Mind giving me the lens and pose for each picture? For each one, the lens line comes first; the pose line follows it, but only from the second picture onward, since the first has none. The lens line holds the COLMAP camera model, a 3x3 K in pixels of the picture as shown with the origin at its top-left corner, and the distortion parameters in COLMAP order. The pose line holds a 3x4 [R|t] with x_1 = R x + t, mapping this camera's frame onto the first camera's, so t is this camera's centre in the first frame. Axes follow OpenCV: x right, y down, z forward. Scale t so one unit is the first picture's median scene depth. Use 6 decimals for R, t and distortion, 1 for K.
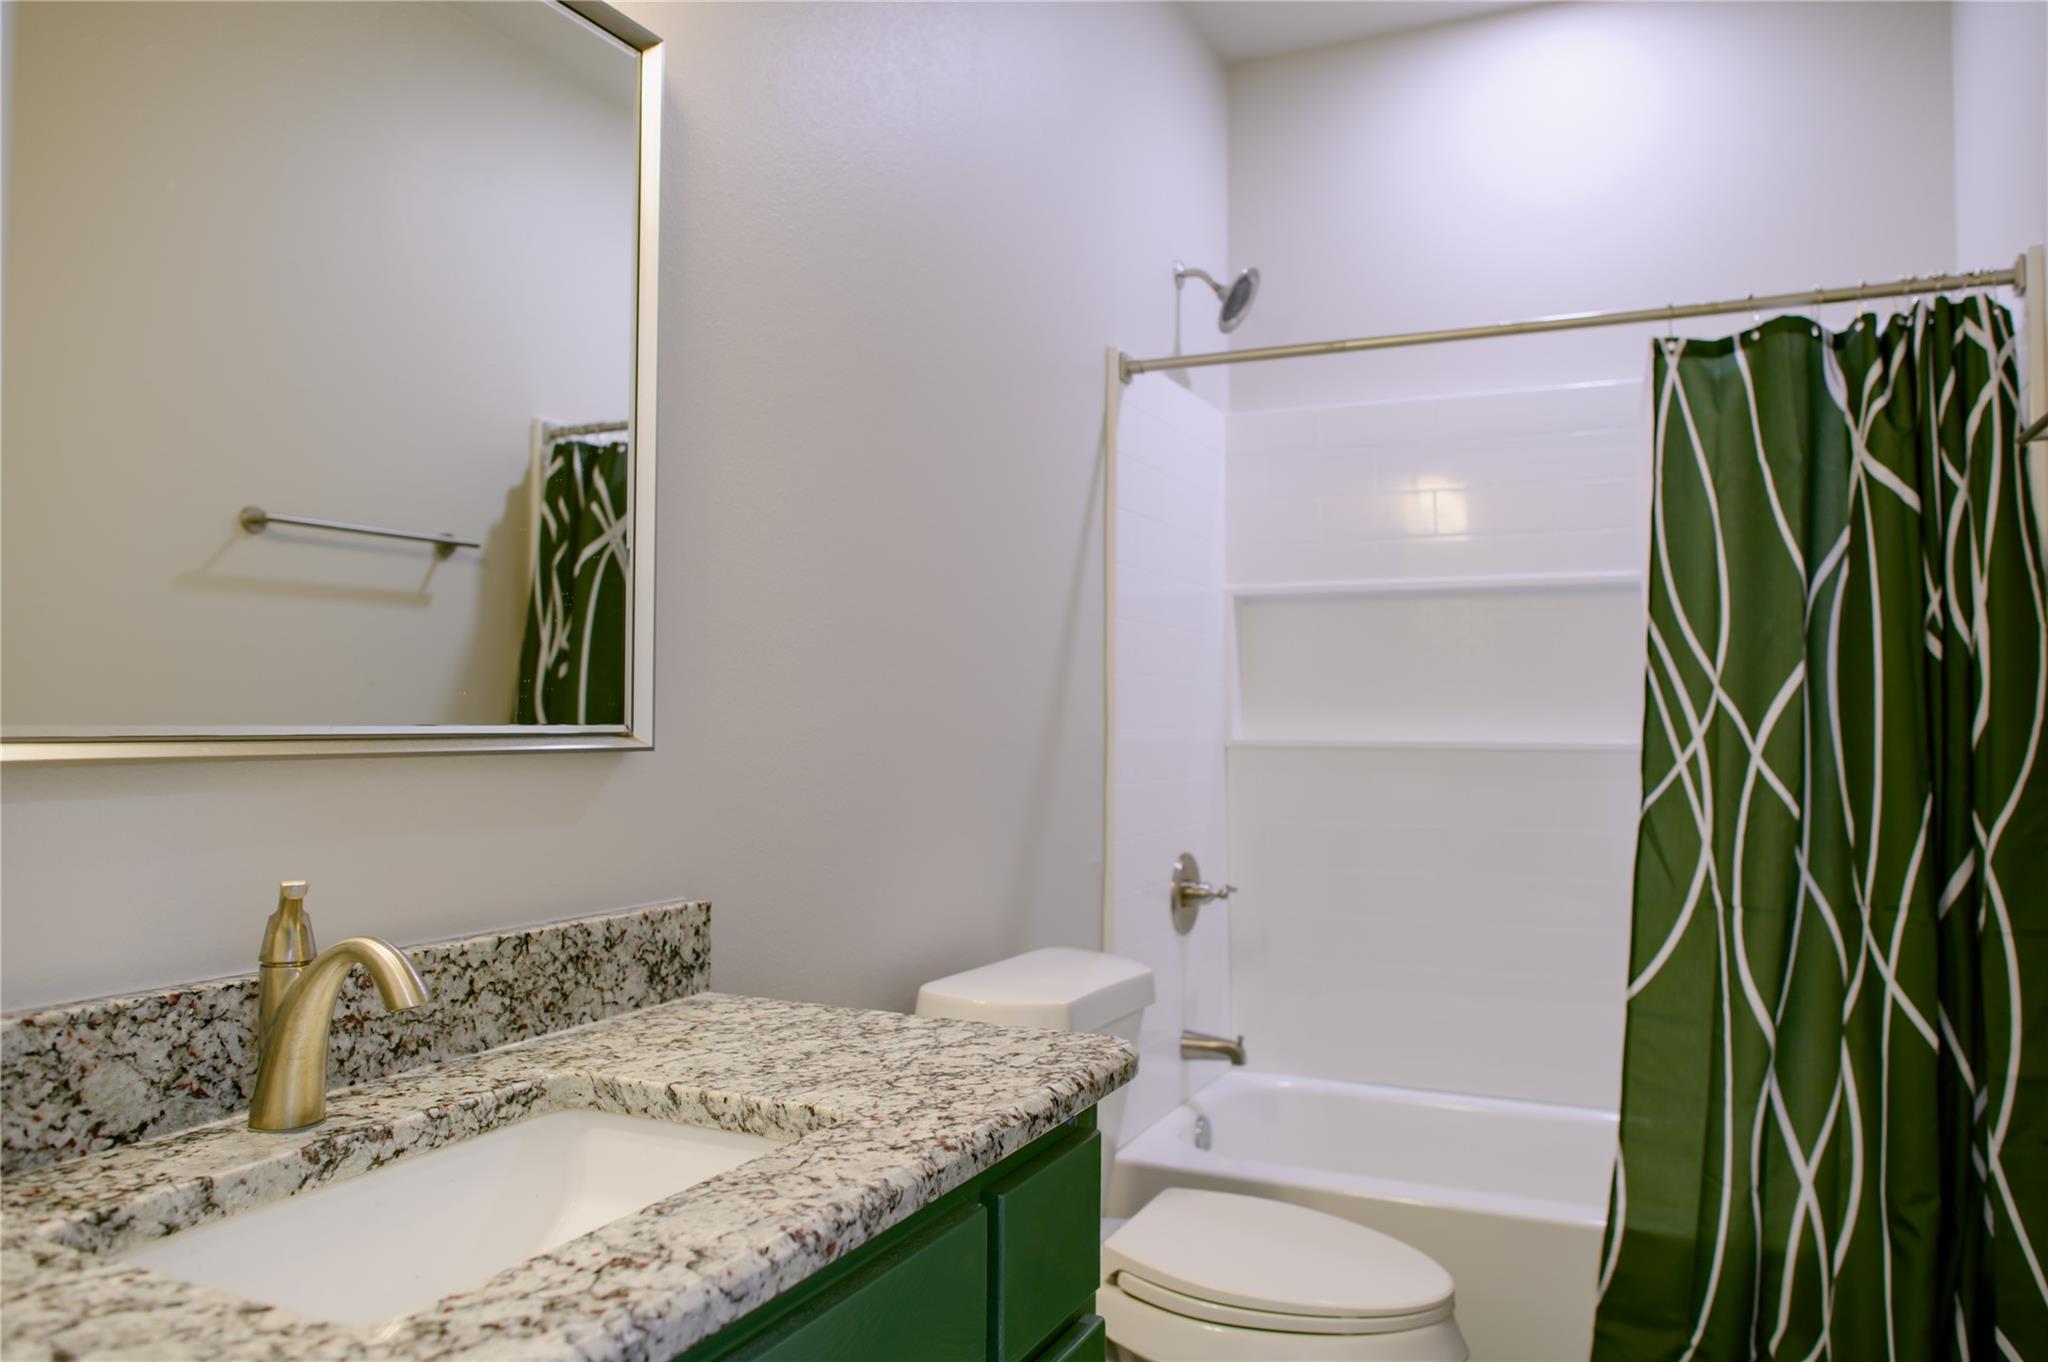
lens RADIAL K [[1460.0, 0, 1030.3], [0, 1460.0, 688.5], [0, 0, 1]] dist [-0.002188, 0.017351]
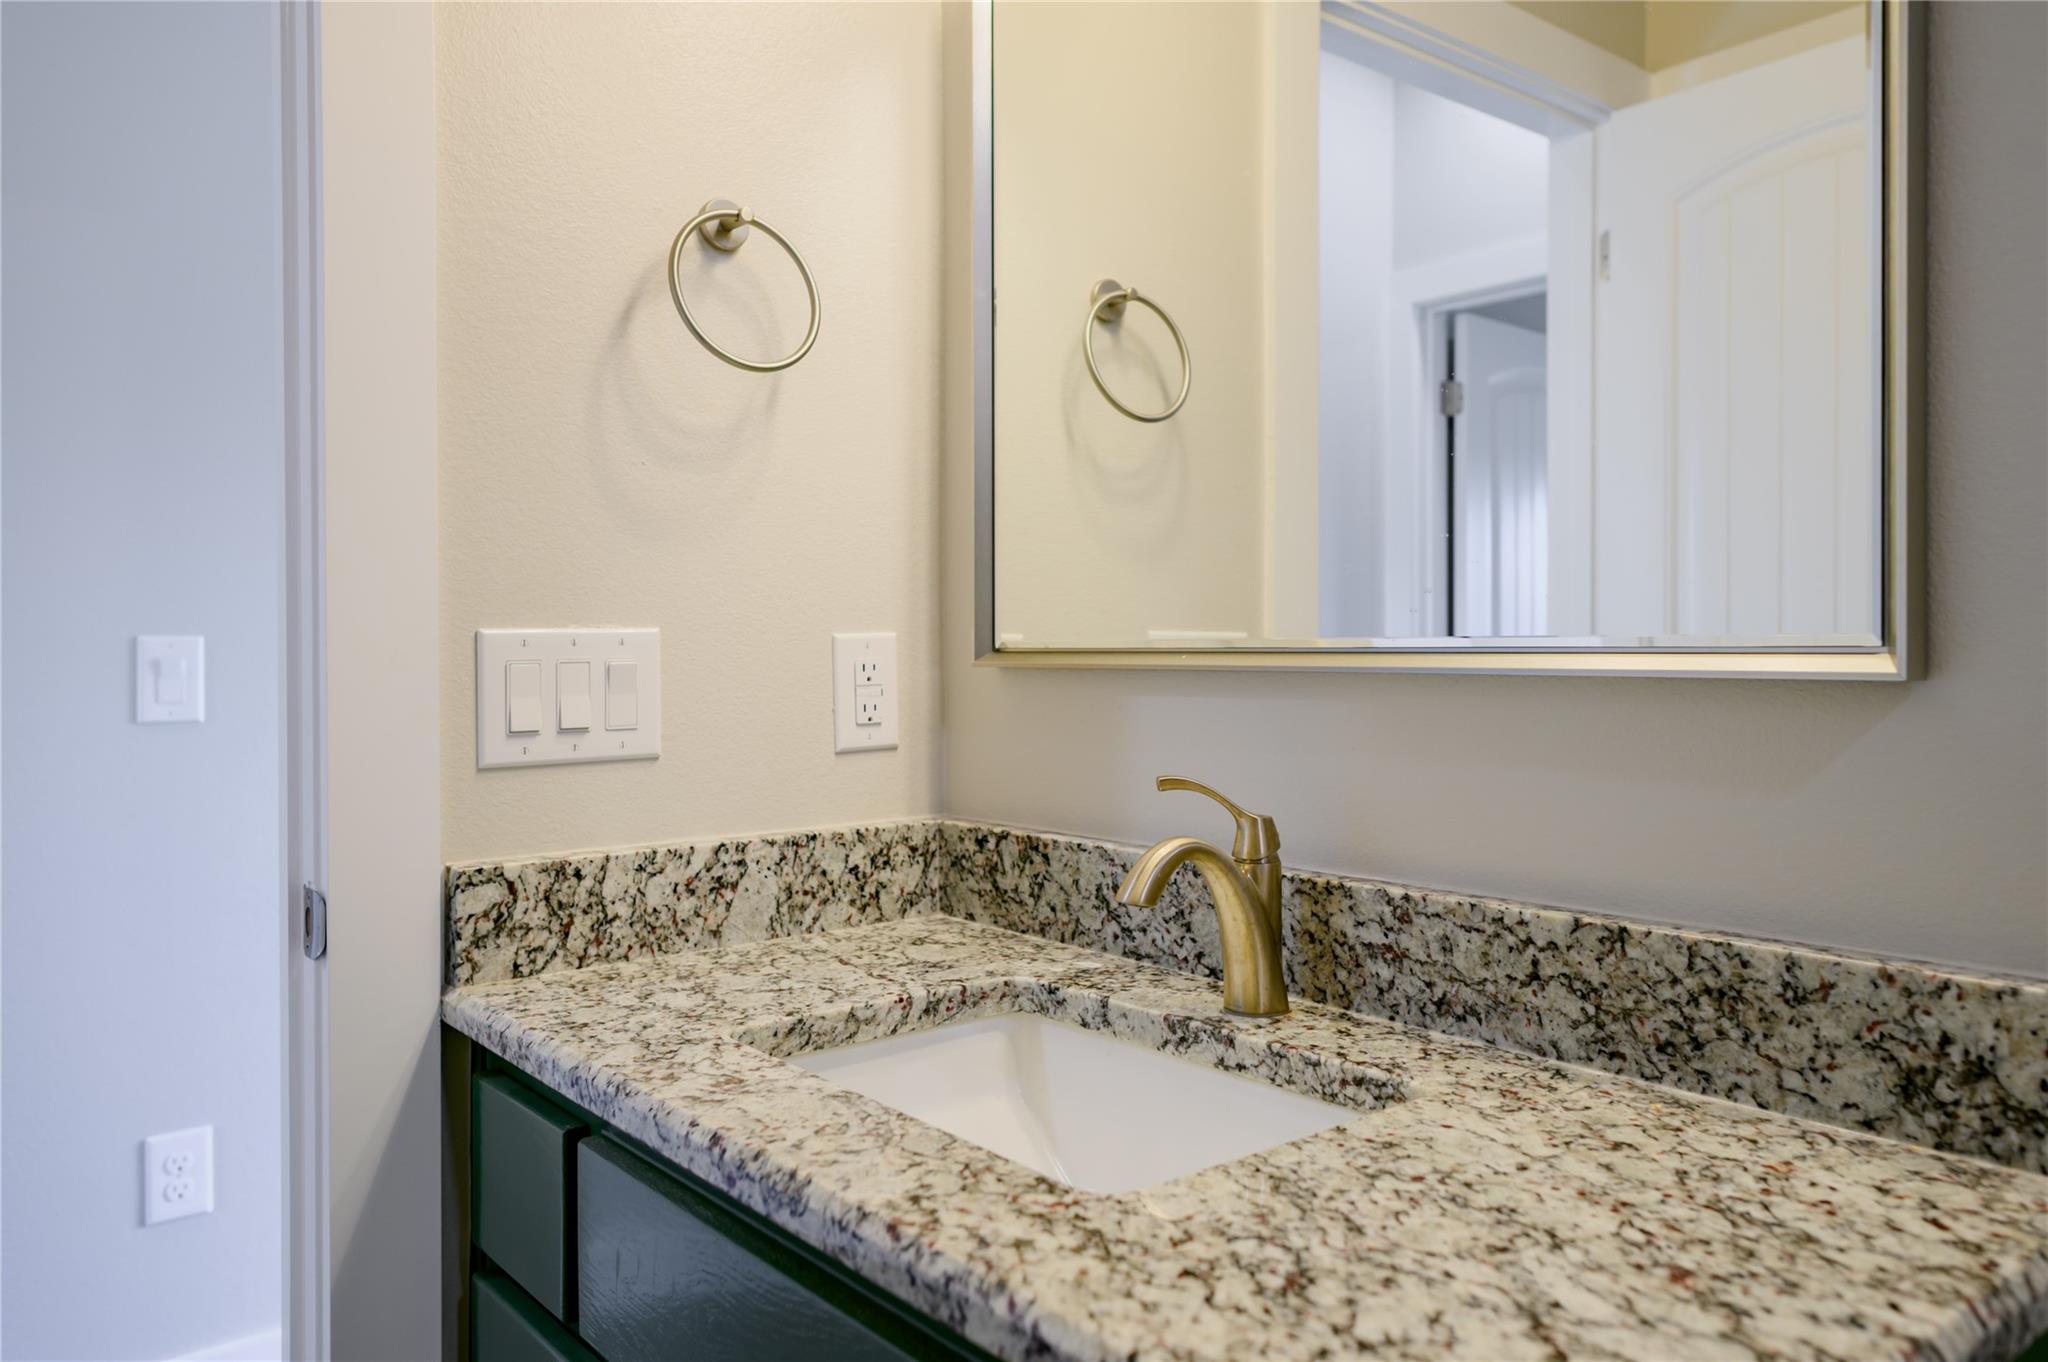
lens RADIAL K [[1460.0, 0, 1033.2], [0, 1460.0, 670.2], [0, 0, 1]] dist [-0.002188, 0.017351]
pose [[-0.423398, 0.010730, -0.905880, 0.465579], [0.022298, 0.999750, 0.001420, 0.038795], [0.905669, -0.019598, -0.423532, 1.155836]]
